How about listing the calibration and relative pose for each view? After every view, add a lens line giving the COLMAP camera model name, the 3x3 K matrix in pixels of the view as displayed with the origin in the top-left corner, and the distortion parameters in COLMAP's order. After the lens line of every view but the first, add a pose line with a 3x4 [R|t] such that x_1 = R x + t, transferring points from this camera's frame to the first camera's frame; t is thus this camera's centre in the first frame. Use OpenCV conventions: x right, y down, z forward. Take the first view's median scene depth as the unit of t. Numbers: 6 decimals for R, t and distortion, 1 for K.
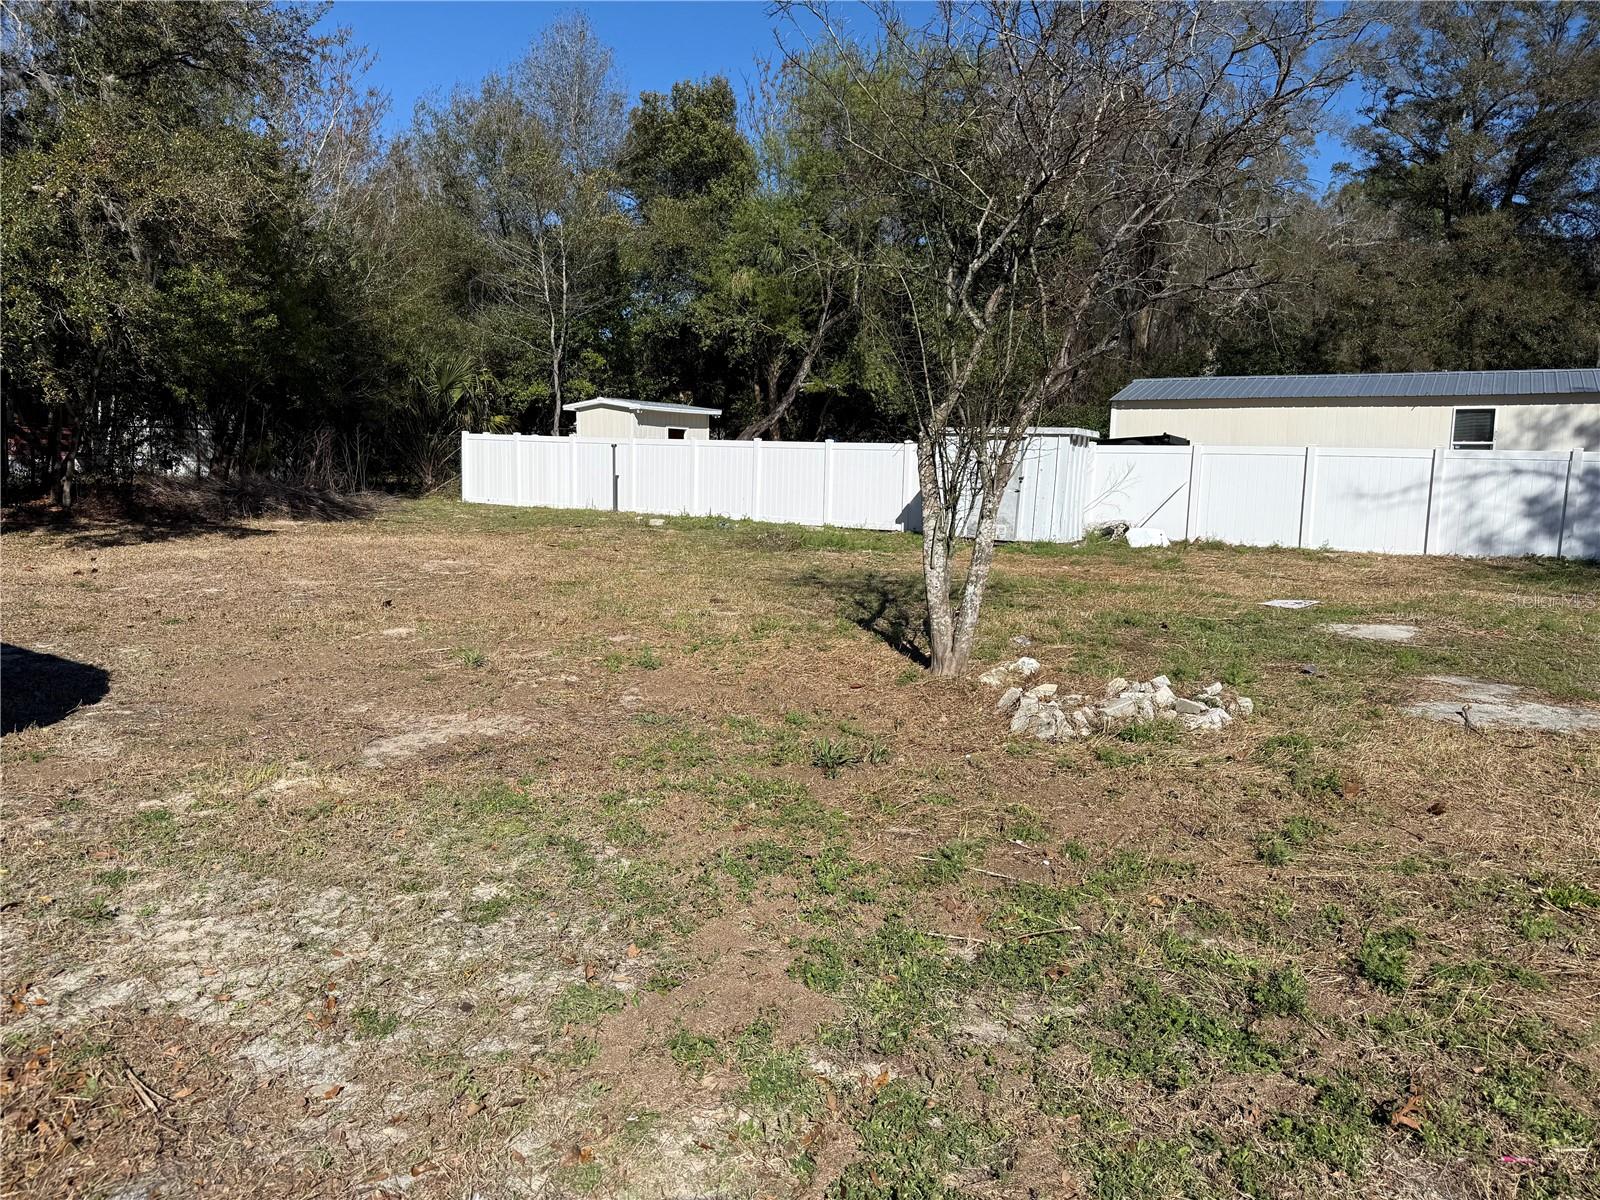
lens RADIAL K [[1131.0, 0, 798.7], [0, 1131.0, 593.8], [0, 0, 1]] dist [0.078677, -0.071616]
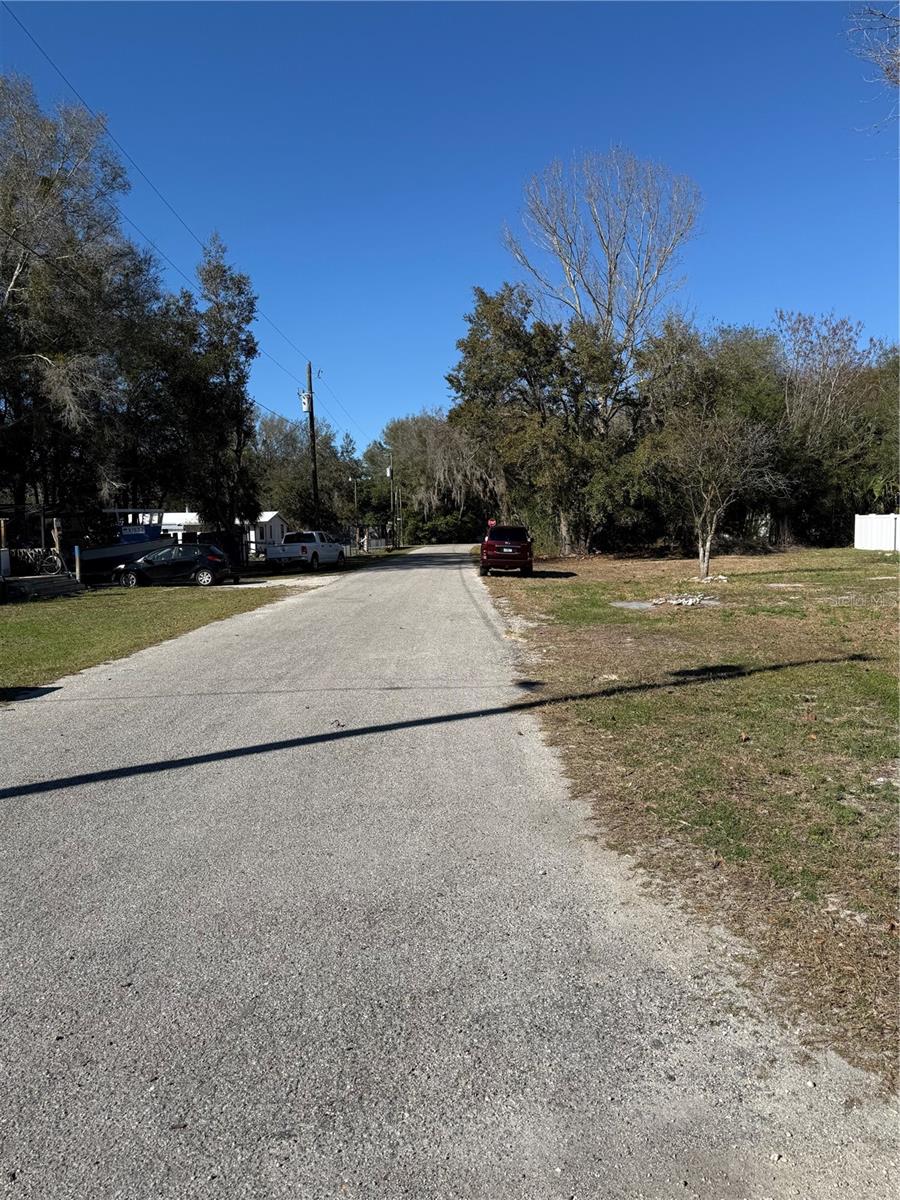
lens RADIAL K [[848.3, 0, 455.7], [0, 848.3, 597.8], [0, 0, 1]] dist [0.078677, -0.071616]
pose [[0.515403, 0.026528, -0.856537, 0.666528], [-0.061979, 0.998057, -0.006384, 0.061485], [0.854703, 0.056378, 0.516046, -0.411517]]
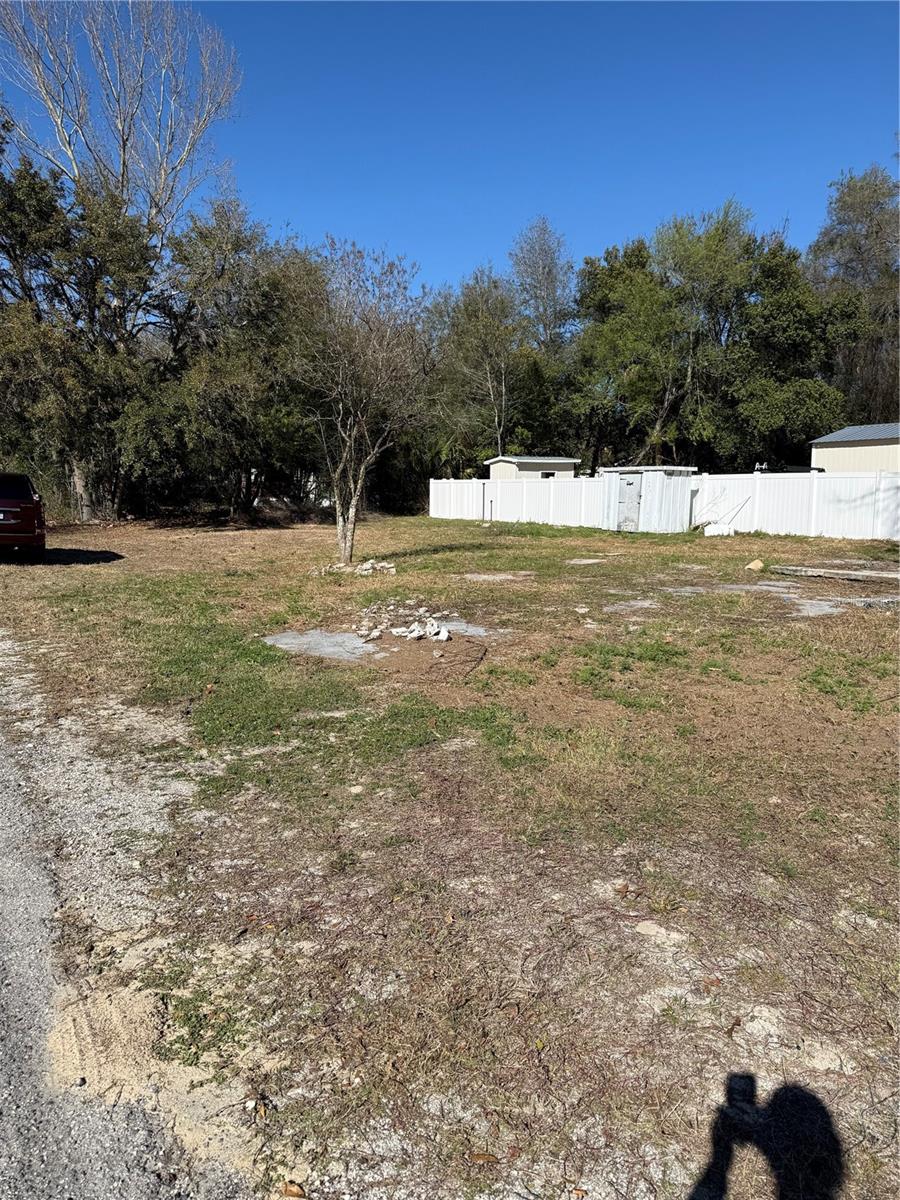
lens RADIAL K [[848.3, 0, 427.2], [0, 848.3, 606.3], [0, 0, 1]] dist [0.078677, -0.071616]
pose [[0.879296, 0.038106, -0.474749, 0.356526], [-0.032161, 0.999270, 0.020641, 0.034139], [0.475189, -0.002881, 0.879879, -0.205121]]
